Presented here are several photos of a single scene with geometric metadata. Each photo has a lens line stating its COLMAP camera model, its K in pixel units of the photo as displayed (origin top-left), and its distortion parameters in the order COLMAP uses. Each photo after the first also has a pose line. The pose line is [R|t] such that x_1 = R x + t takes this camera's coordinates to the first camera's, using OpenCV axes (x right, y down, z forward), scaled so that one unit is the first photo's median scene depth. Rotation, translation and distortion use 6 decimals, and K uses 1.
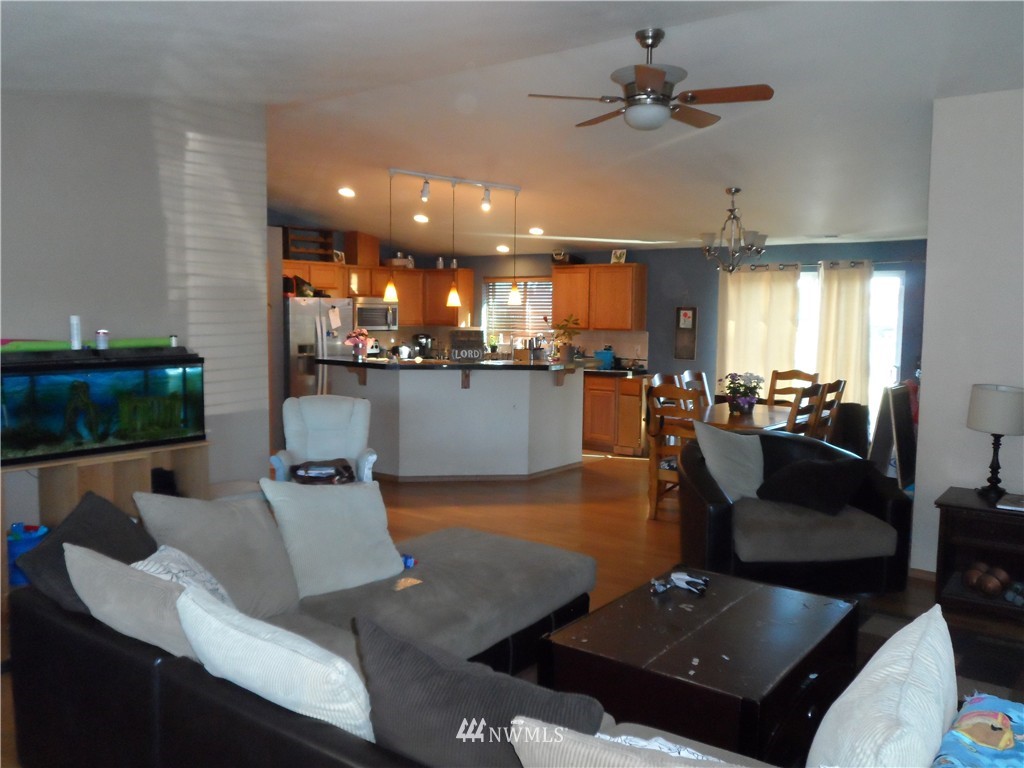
lens RADIAL K [[843.3, 0, 518.8], [0, 843.3, 377.1], [0, 0, 1]] dist [-0.001845, -0.029723]
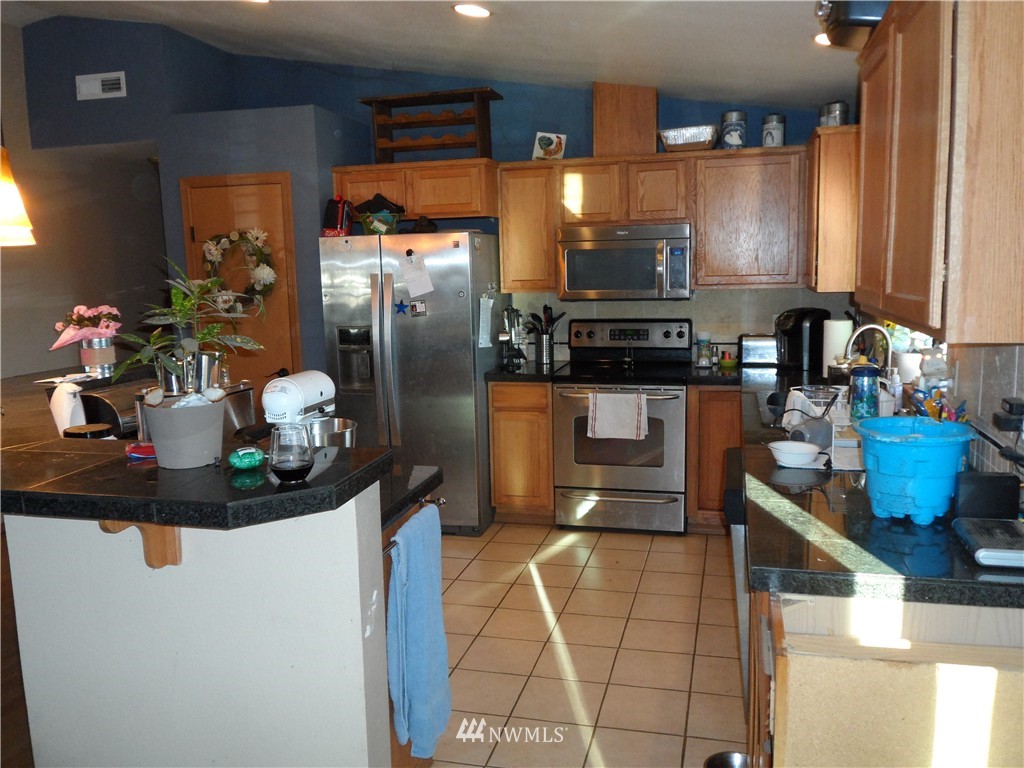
lens RADIAL K [[843.3, 0, 511.5], [0, 843.3, 383.7], [0, 0, 1]] dist [-0.001845, -0.029723]
pose [[0.373611, 0.114930, -0.920438, 0.247491], [-0.047215, 0.993364, 0.104871, -0.059627], [0.926383, 0.004277, 0.376559, 0.839214]]
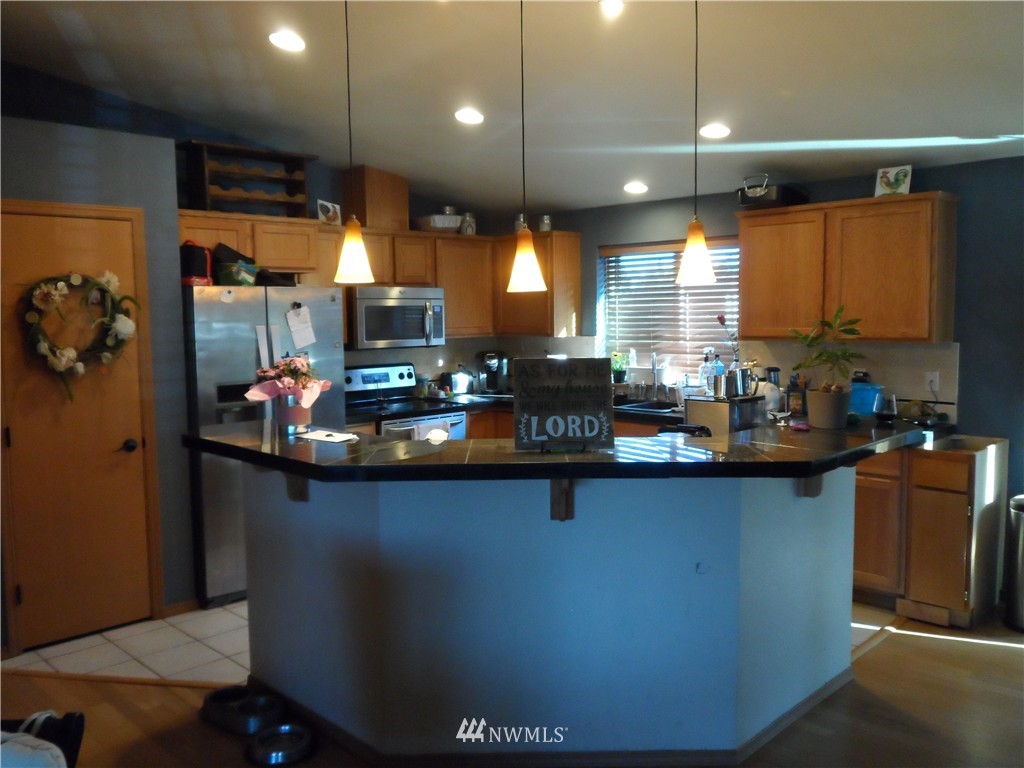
lens RADIAL K [[843.3, 0, 522.4], [0, 843.3, 387.6], [0, 0, 1]] dist [-0.001845, -0.029723]
pose [[0.992124, -0.012288, -0.124658, -0.027187], [0.013723, 0.999849, 0.010660, -0.036829], [0.124508, -0.012287, 0.992142, 0.506510]]
